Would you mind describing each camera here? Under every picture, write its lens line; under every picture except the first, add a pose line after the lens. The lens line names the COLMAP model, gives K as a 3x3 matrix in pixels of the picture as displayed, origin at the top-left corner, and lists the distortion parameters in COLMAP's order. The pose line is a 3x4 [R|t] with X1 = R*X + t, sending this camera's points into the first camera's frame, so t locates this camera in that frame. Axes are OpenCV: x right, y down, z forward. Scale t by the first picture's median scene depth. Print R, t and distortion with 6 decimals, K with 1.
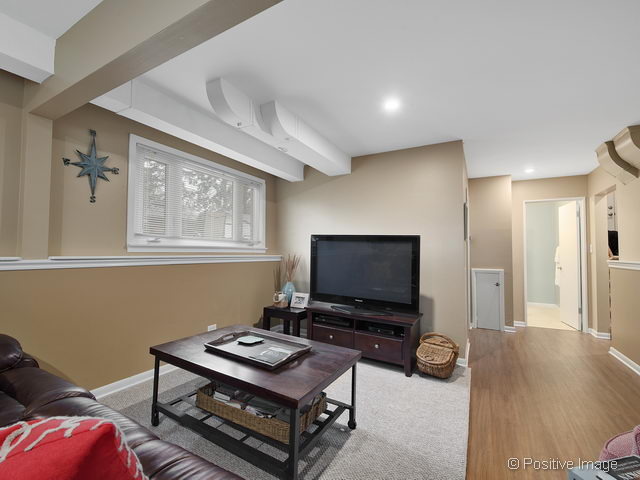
lens RADIAL K [[288.2, 0, 319.0], [0, 288.2, 241.3], [0, 0, 1]] dist [0.003267, -0.004176]
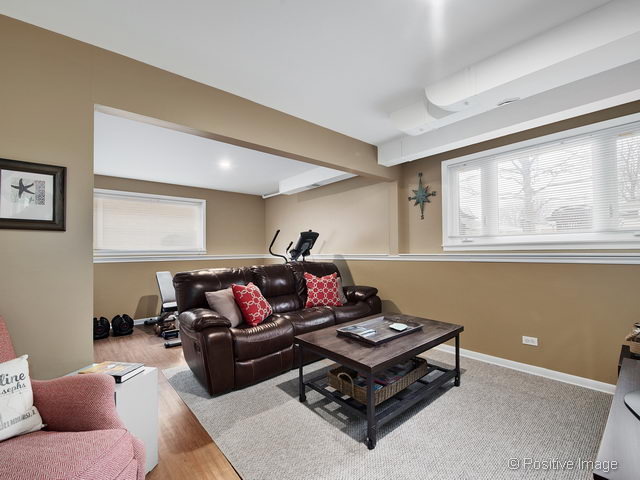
lens RADIAL K [[288.2, 0, 320.5], [0, 288.2, 243.8], [0, 0, 1]] dist [0.003267, -0.004176]
pose [[-0.333997, -0.035436, -0.941908, 0.817344], [0.042721, 0.997697, -0.052683, 0.052609], [0.941605, -0.057836, -0.331714, 0.945478]]
